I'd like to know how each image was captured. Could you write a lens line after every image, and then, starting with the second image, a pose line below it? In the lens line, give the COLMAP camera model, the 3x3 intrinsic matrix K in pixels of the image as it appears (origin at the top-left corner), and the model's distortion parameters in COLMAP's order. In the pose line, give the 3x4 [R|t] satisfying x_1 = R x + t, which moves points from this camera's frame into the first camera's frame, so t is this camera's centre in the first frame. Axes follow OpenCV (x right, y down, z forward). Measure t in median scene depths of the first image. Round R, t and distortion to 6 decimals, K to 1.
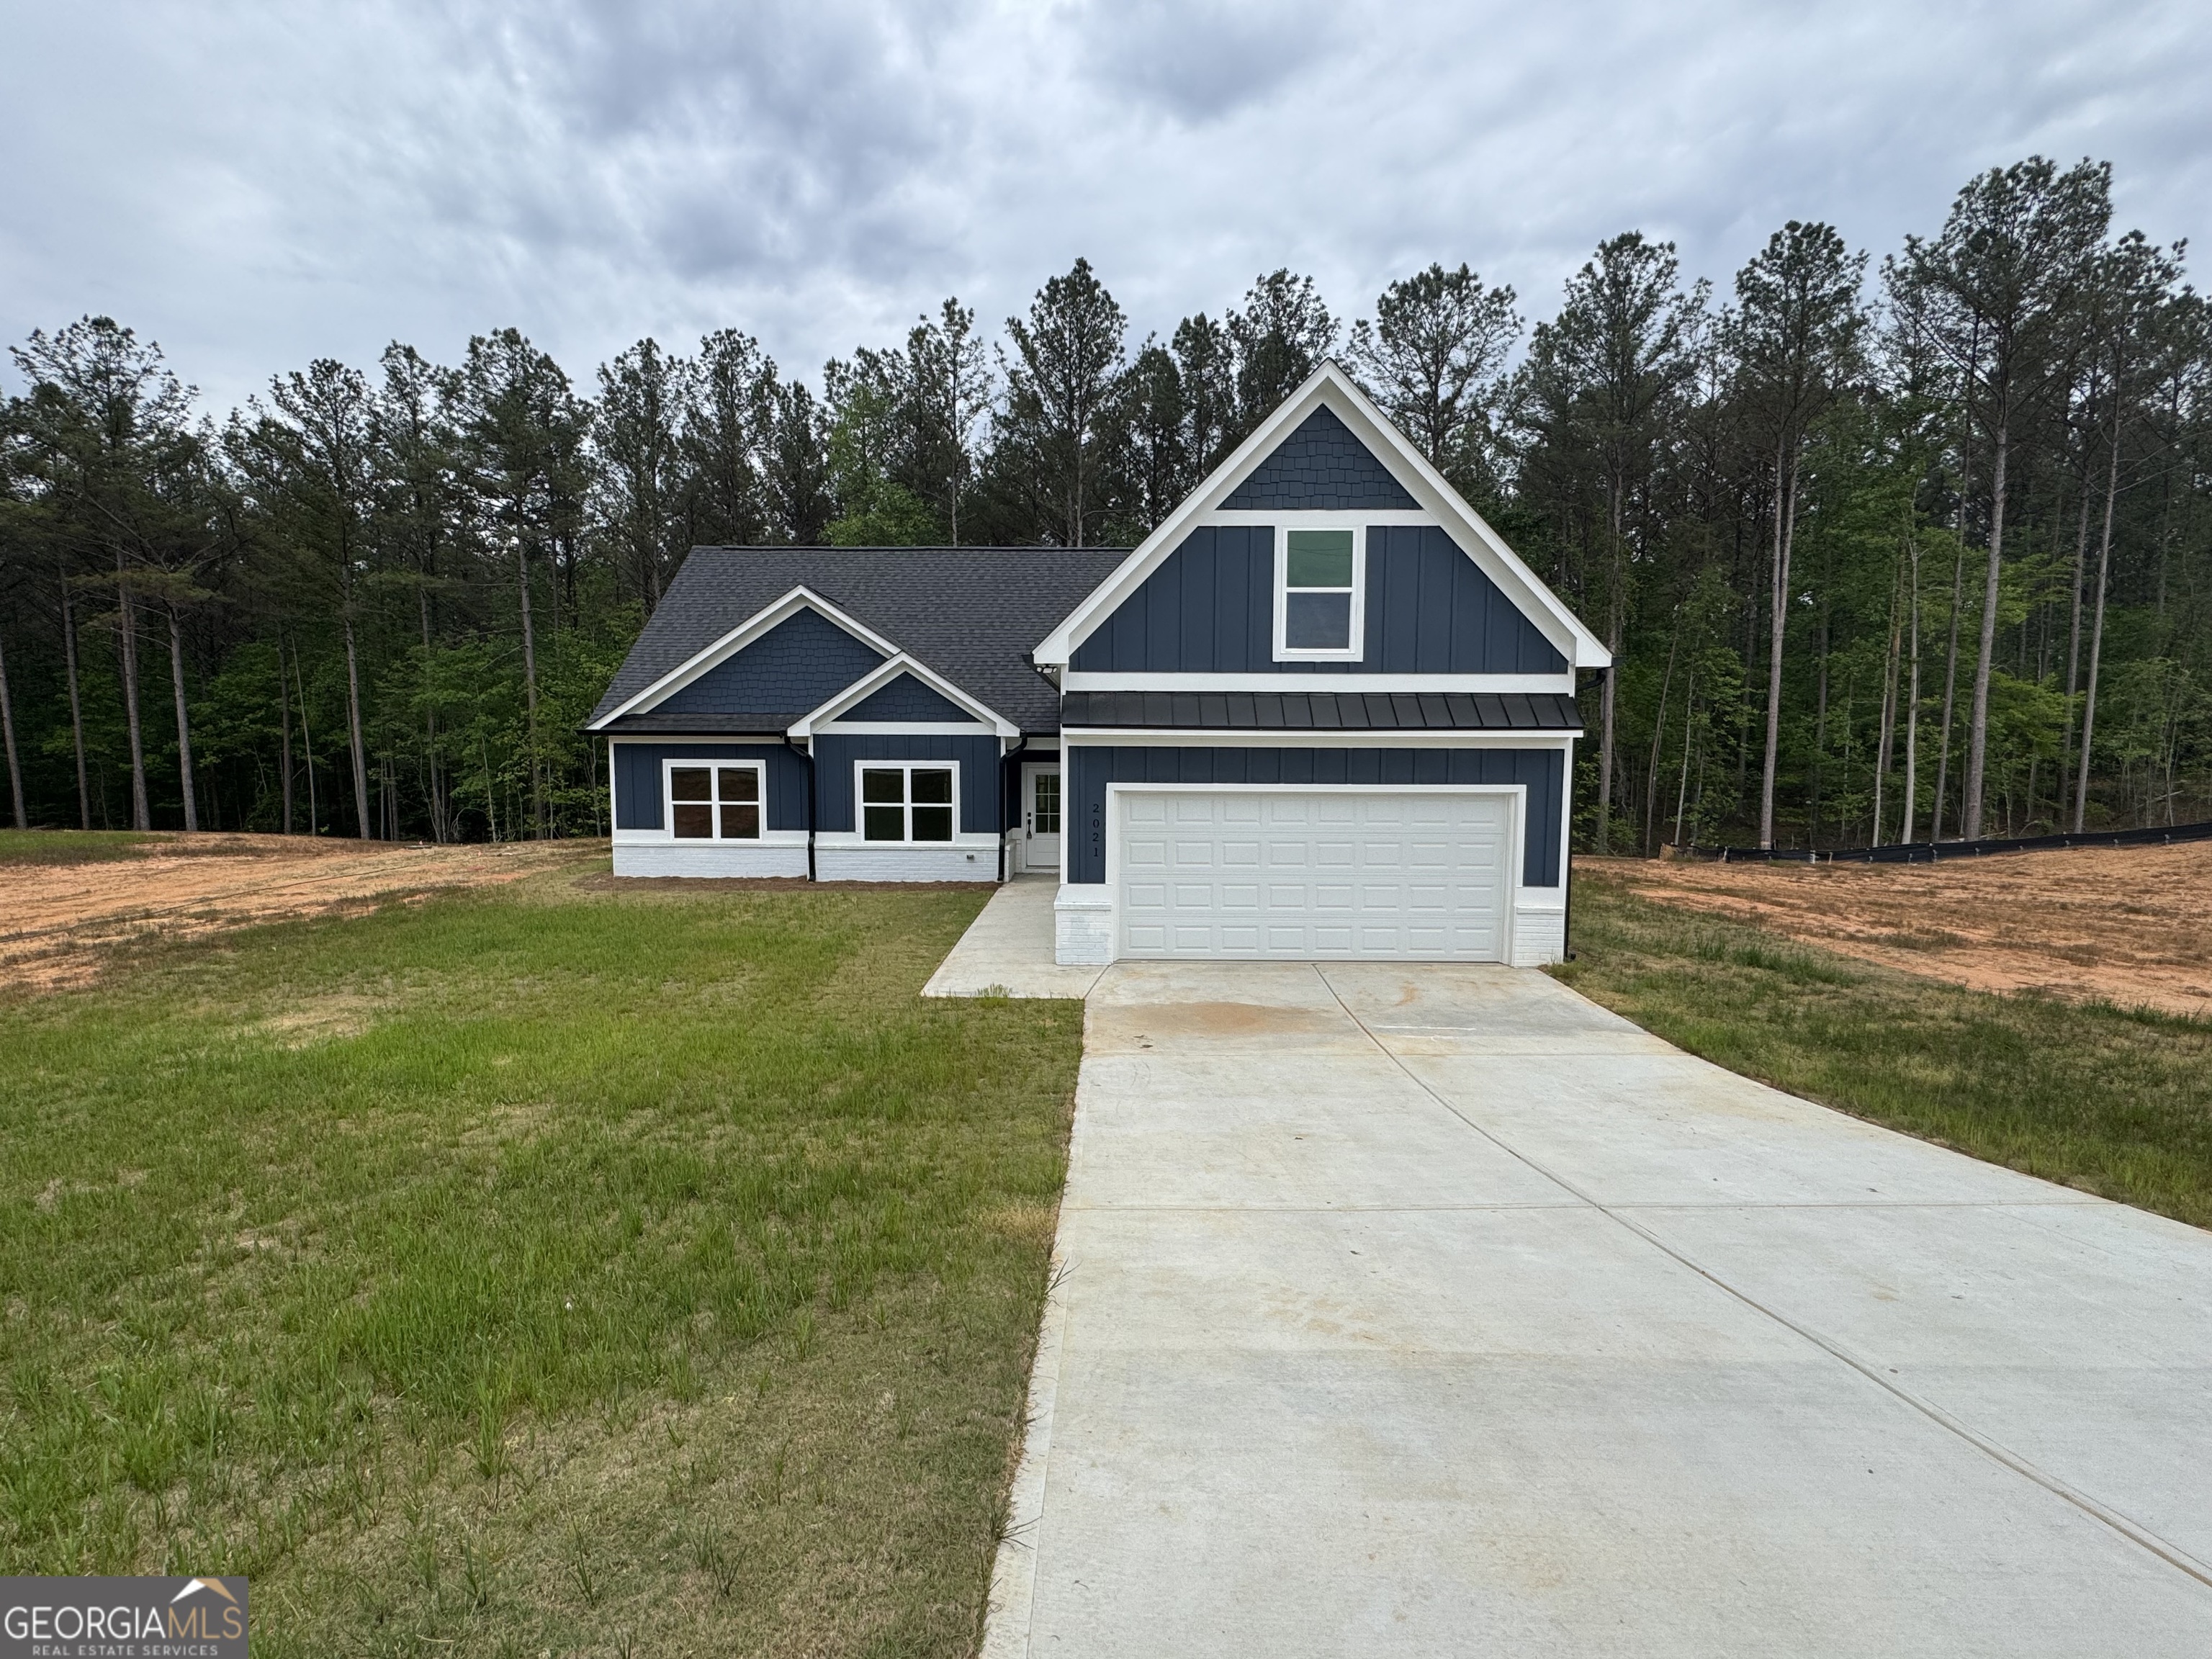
lens RADIAL K [[1014.2, 0, 1102.3], [0, 1014.2, 821.6], [0, 0, 1]] dist [-0.002411, 0.000093]
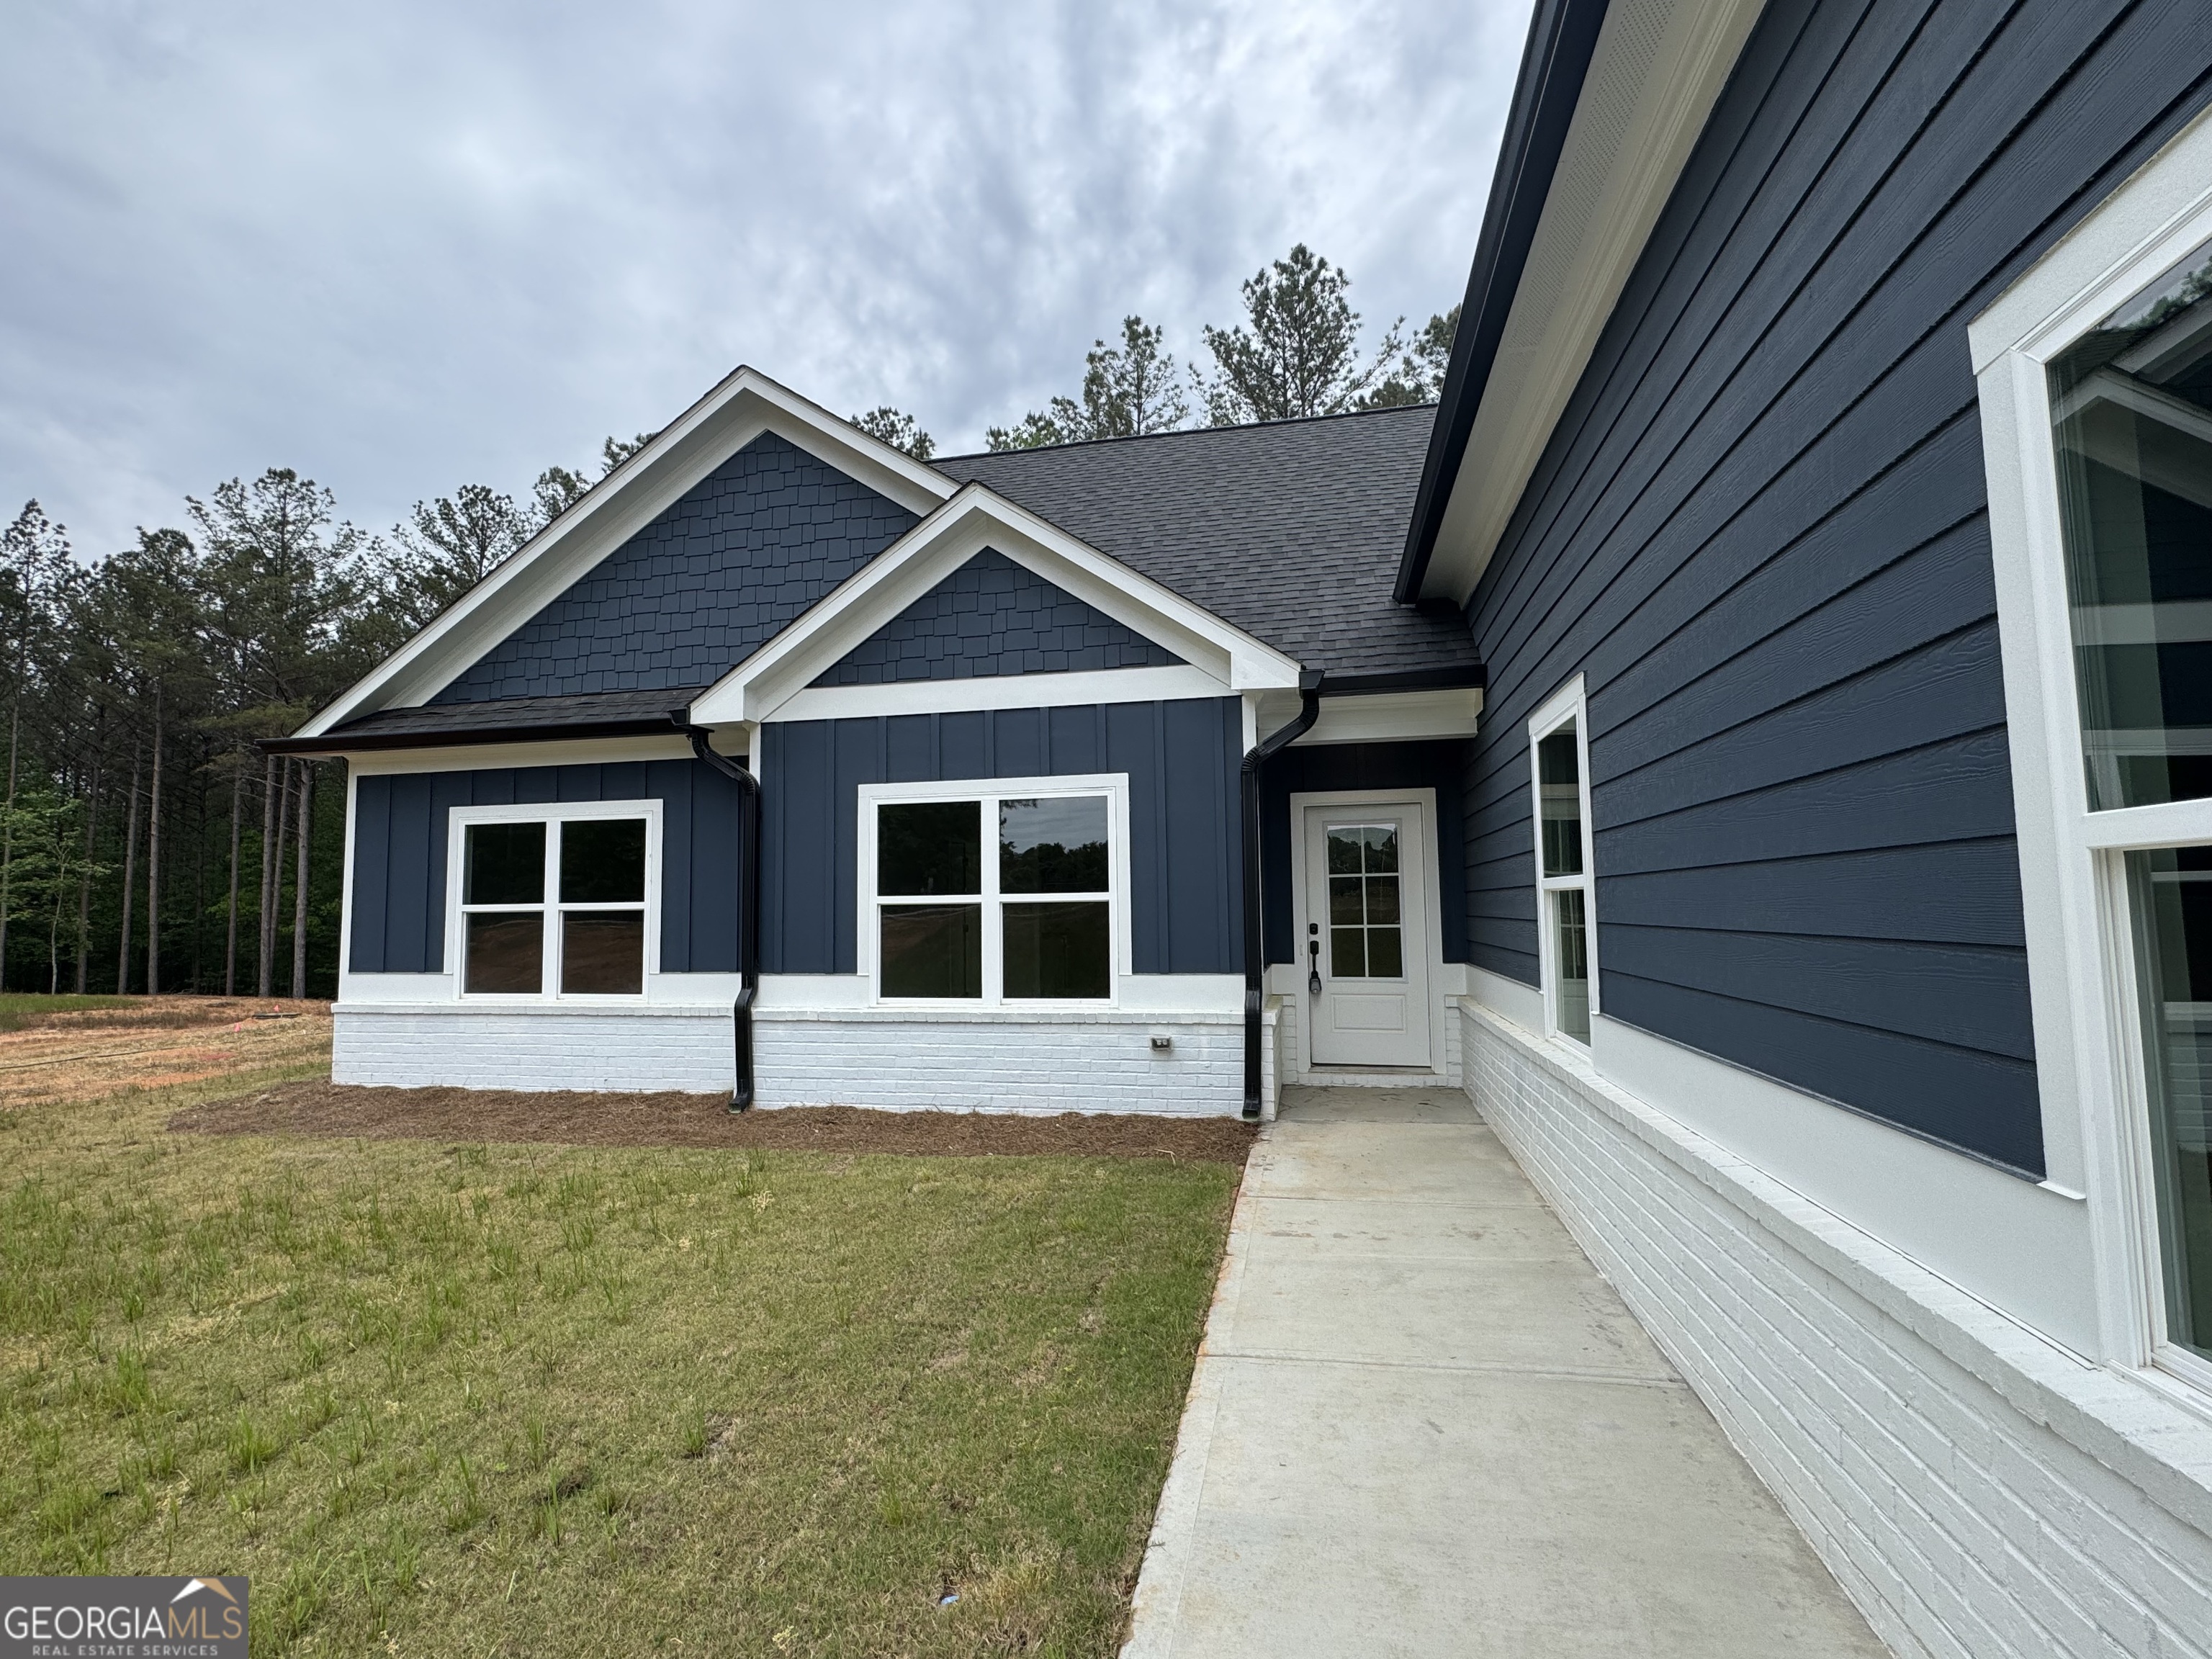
lens RADIAL K [[1014.2, 0, 1102.3], [0, 1014.2, 821.6], [0, 0, 1]] dist [-0.002411, 0.000093]
pose [[0.981082, -0.035786, -0.190255, -0.079978], [0.003712, 0.986063, -0.166328, 0.017096], [0.193555, 0.162476, 0.967542, 0.637381]]
